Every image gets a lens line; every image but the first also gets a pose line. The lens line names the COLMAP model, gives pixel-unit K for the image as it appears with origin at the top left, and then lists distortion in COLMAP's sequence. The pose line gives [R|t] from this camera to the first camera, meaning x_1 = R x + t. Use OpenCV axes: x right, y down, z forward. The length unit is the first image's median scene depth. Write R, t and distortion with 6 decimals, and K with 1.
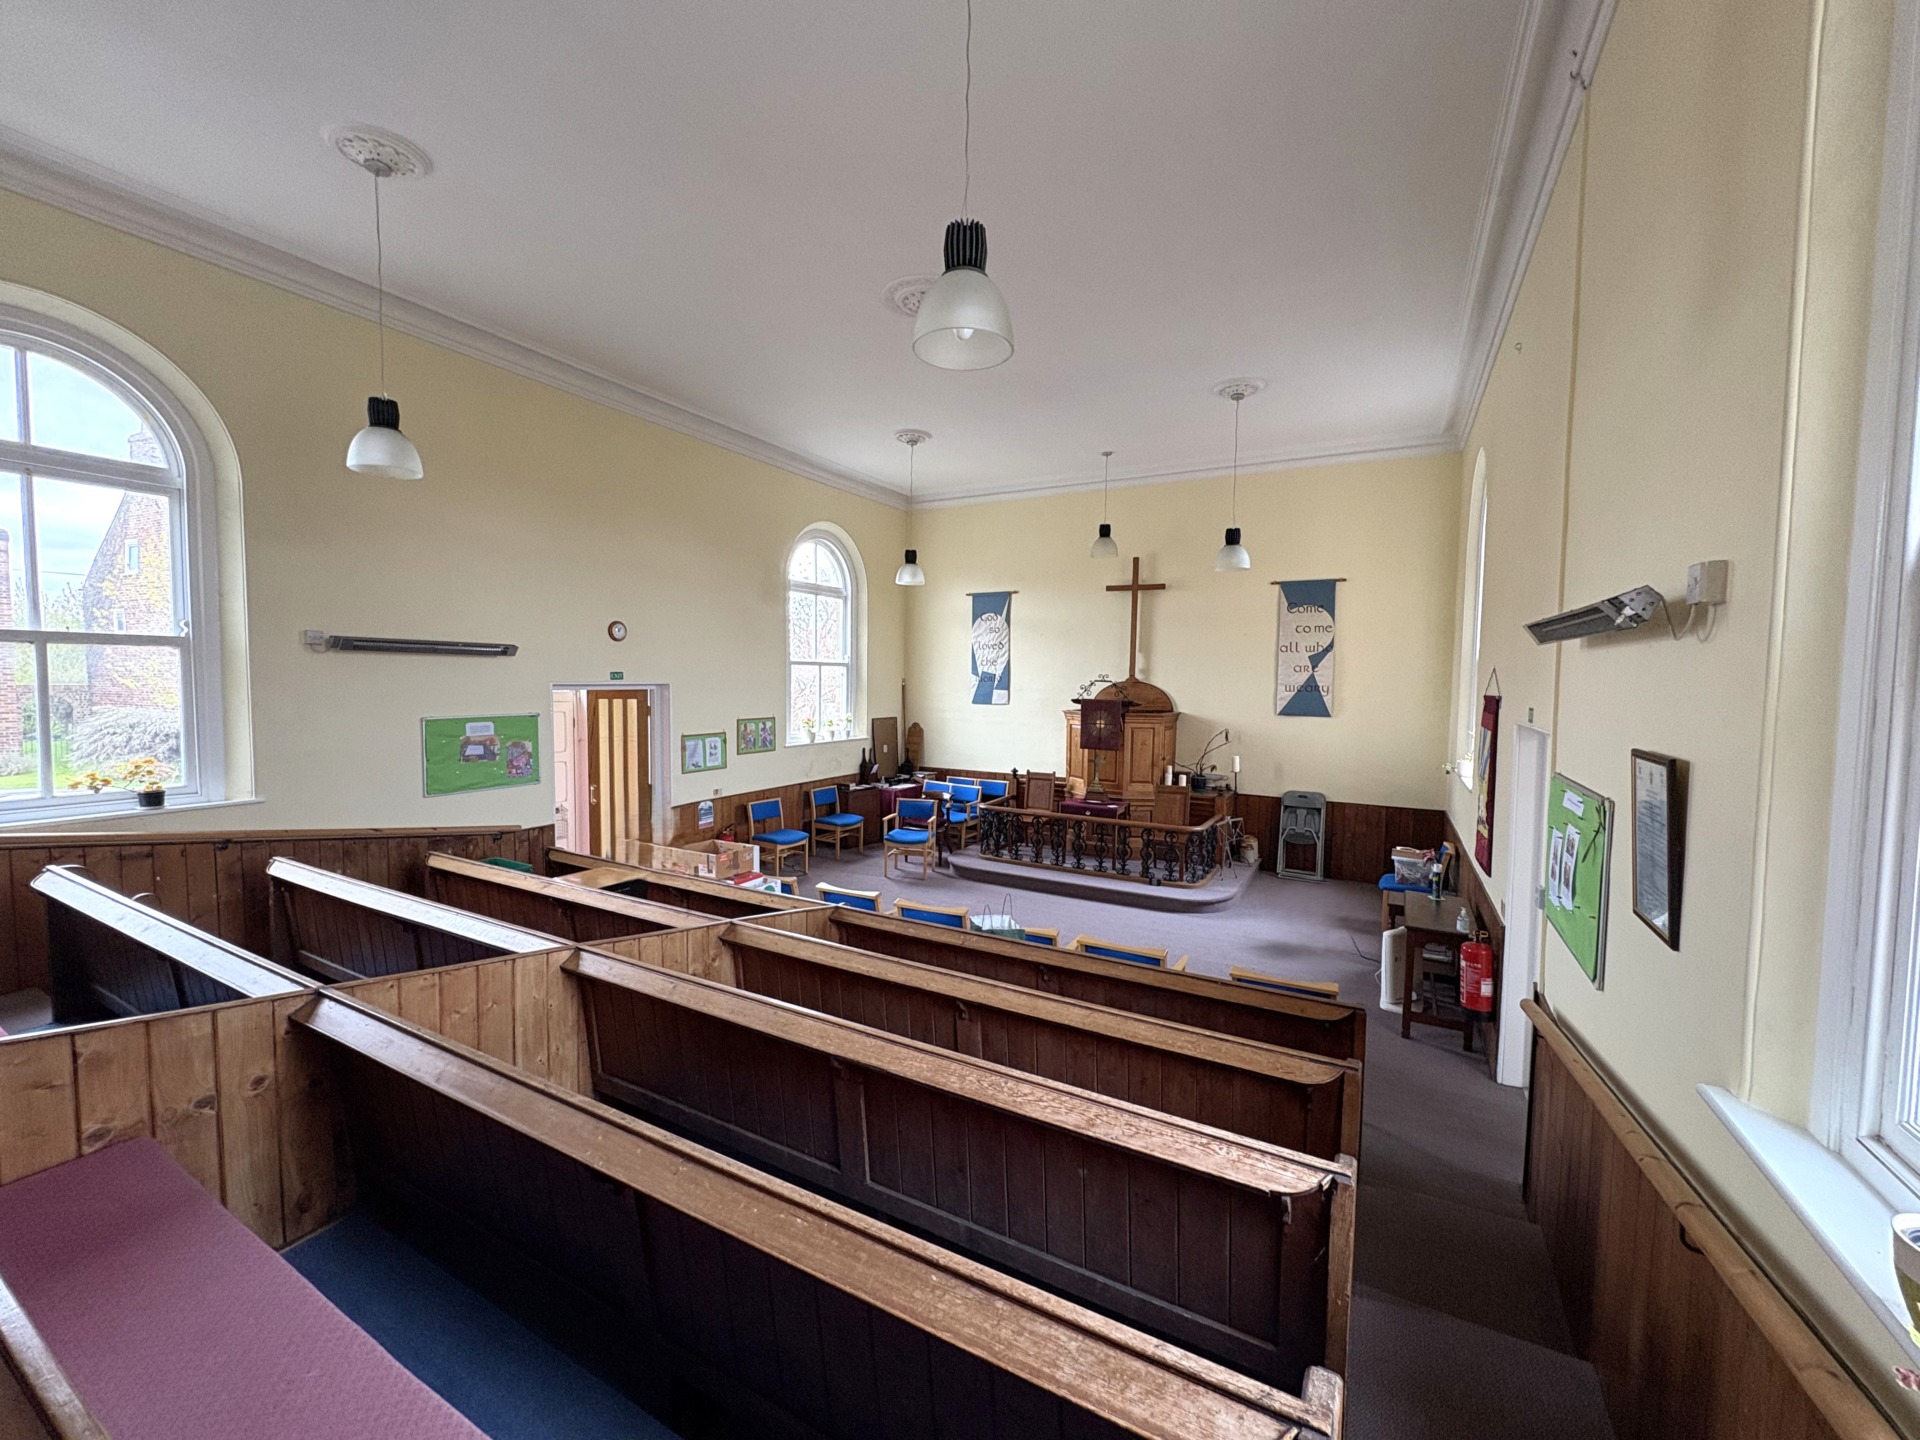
lens RADIAL K [[765.3, 0, 955.7], [0, 765.3, 719.1], [0, 0, 1]] dist [0.001918, 0.000126]
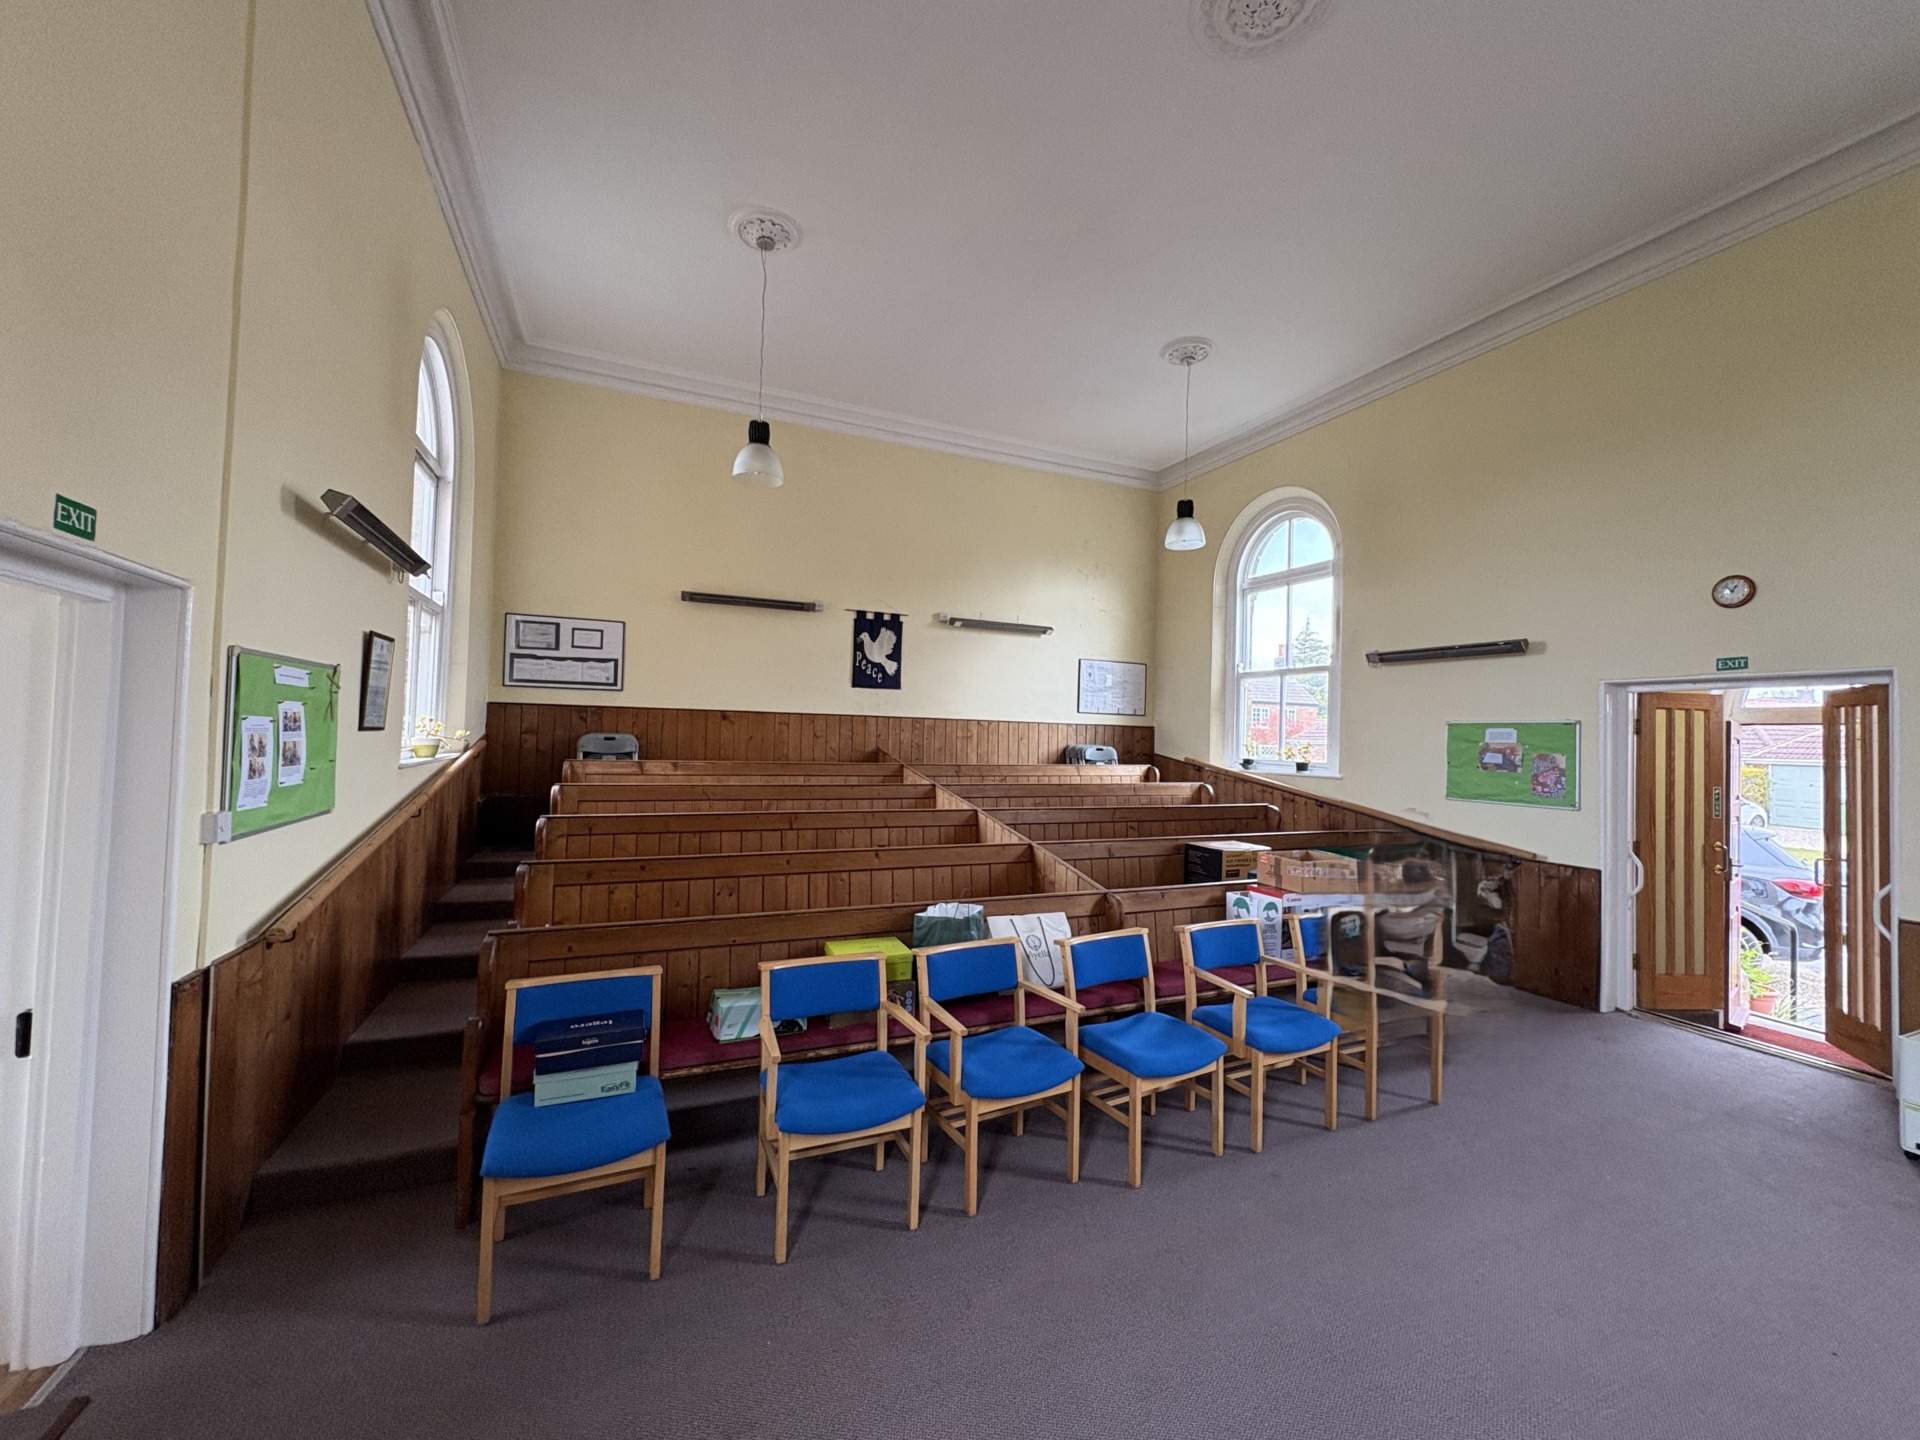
lens RADIAL K [[765.3, 0, 964.0], [0, 765.3, 716.6], [0, 0, 1]] dist [0.001918, 0.000126]
pose [[-0.610390, -0.048875, -0.790591, 0.491235], [-0.077497, 0.996991, -0.001802, 0.041099], [0.788301, 0.060169, -0.612341, 1.046307]]
